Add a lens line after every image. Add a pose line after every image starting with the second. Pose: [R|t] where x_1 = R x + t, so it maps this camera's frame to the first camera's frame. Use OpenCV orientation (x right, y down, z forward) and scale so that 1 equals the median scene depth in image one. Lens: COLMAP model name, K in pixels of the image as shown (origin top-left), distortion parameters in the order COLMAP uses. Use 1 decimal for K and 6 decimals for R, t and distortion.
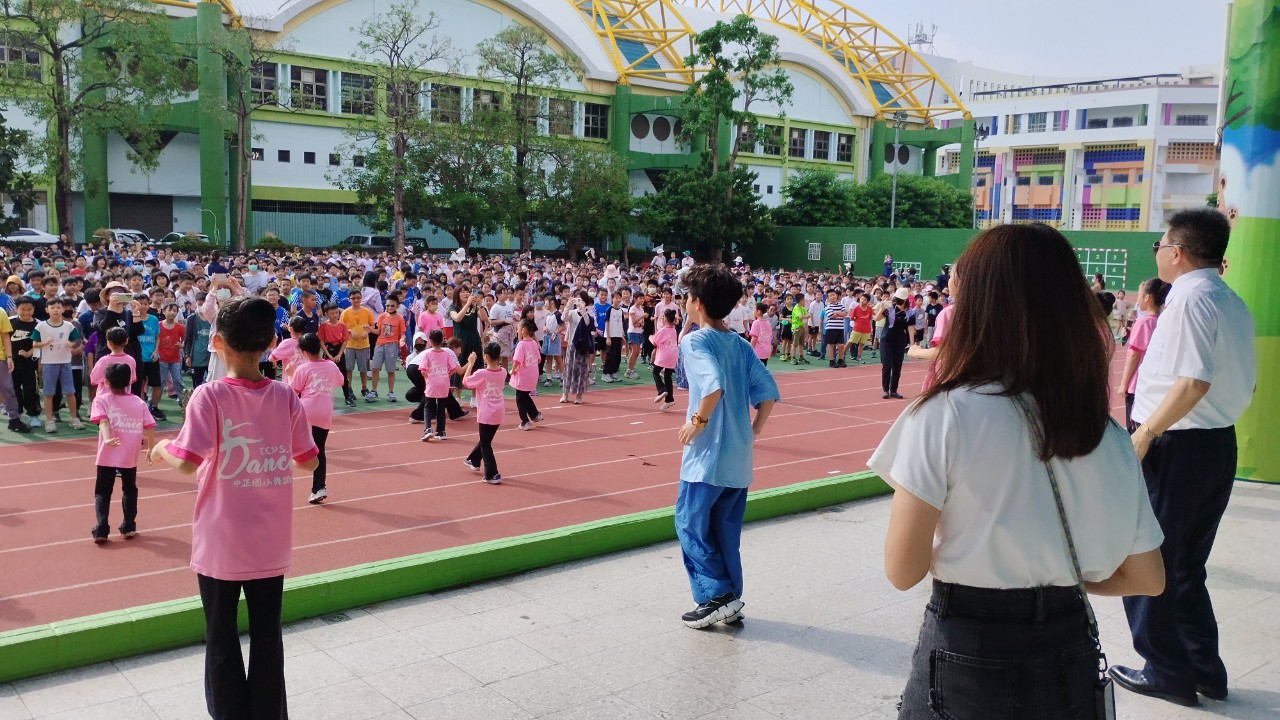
lens RADIAL K [[1122.9, 0, 643.7], [0, 1122.9, 344.3], [0, 0, 1]] dist [0.047848, -0.015128]
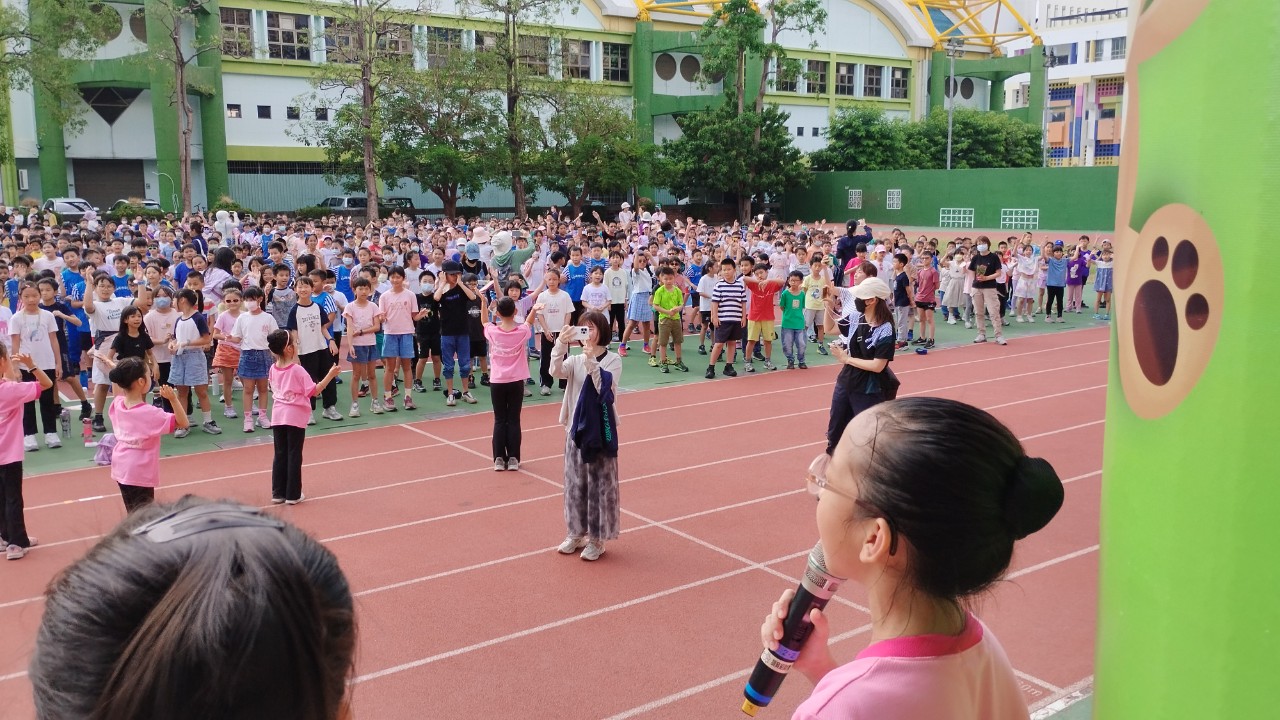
lens RADIAL K [[1105.5, 0, 650.1], [0, 1105.5, 350.3], [0, 0, 1]] dist [0.069166, -0.079038]
pose [[0.996938, -0.020758, -0.075390, 0.050691], [0.024395, 0.998566, 0.047646, -0.007816], [0.074293, -0.049339, 0.996015, 0.097001]]
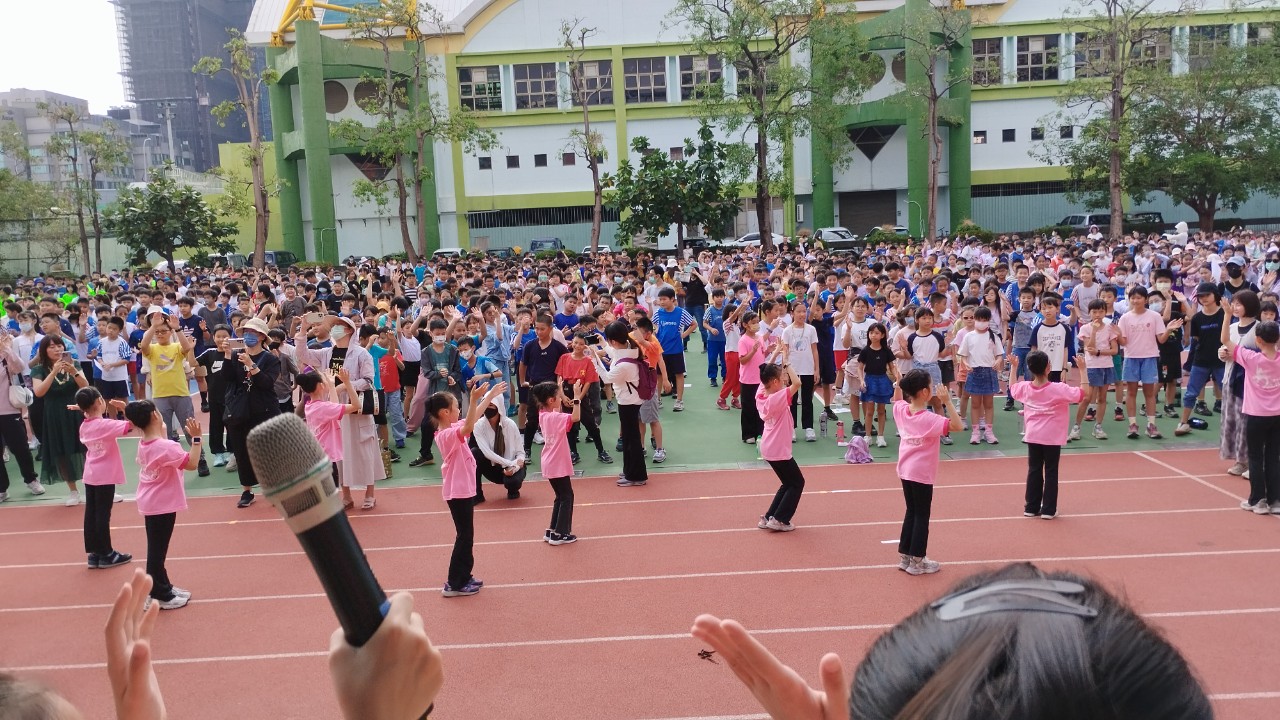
lens RADIAL K [[1089.3, 0, 640.2], [0, 1089.3, 356.3], [0, 0, 1]] dist [0.066919, -0.080556]
pose [[0.748858, 0.013892, -0.662585, 0.051728], [0.005077, 0.999631, 0.026696, -0.007896], [0.662712, -0.023355, 0.748510, 0.095080]]
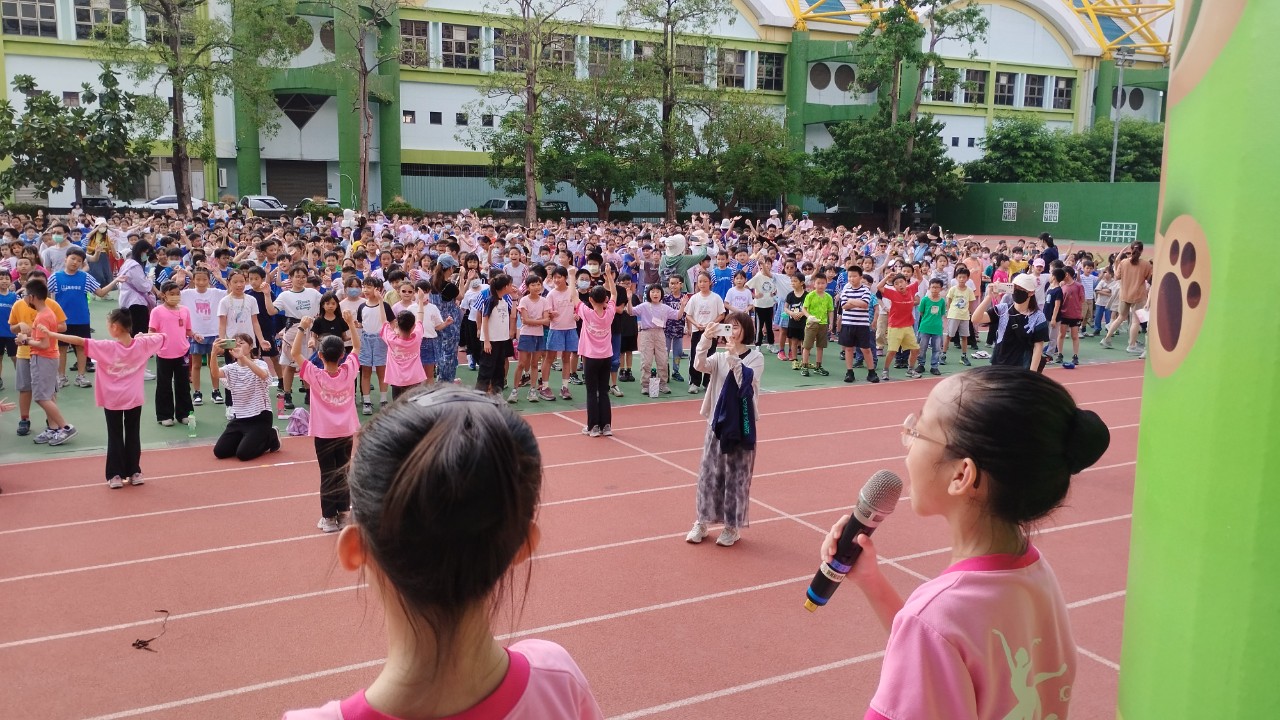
lens RADIAL K [[1088.2, 0, 641.7], [0, 1088.2, 356.0], [0, 0, 1]] dist [0.062626, -0.059516]
pose [[0.977230, 0.019512, -0.211283, 0.051222], [-0.009526, 0.998793, 0.048180, -0.007408], [0.211968, -0.045071, 0.976237, 0.092570]]
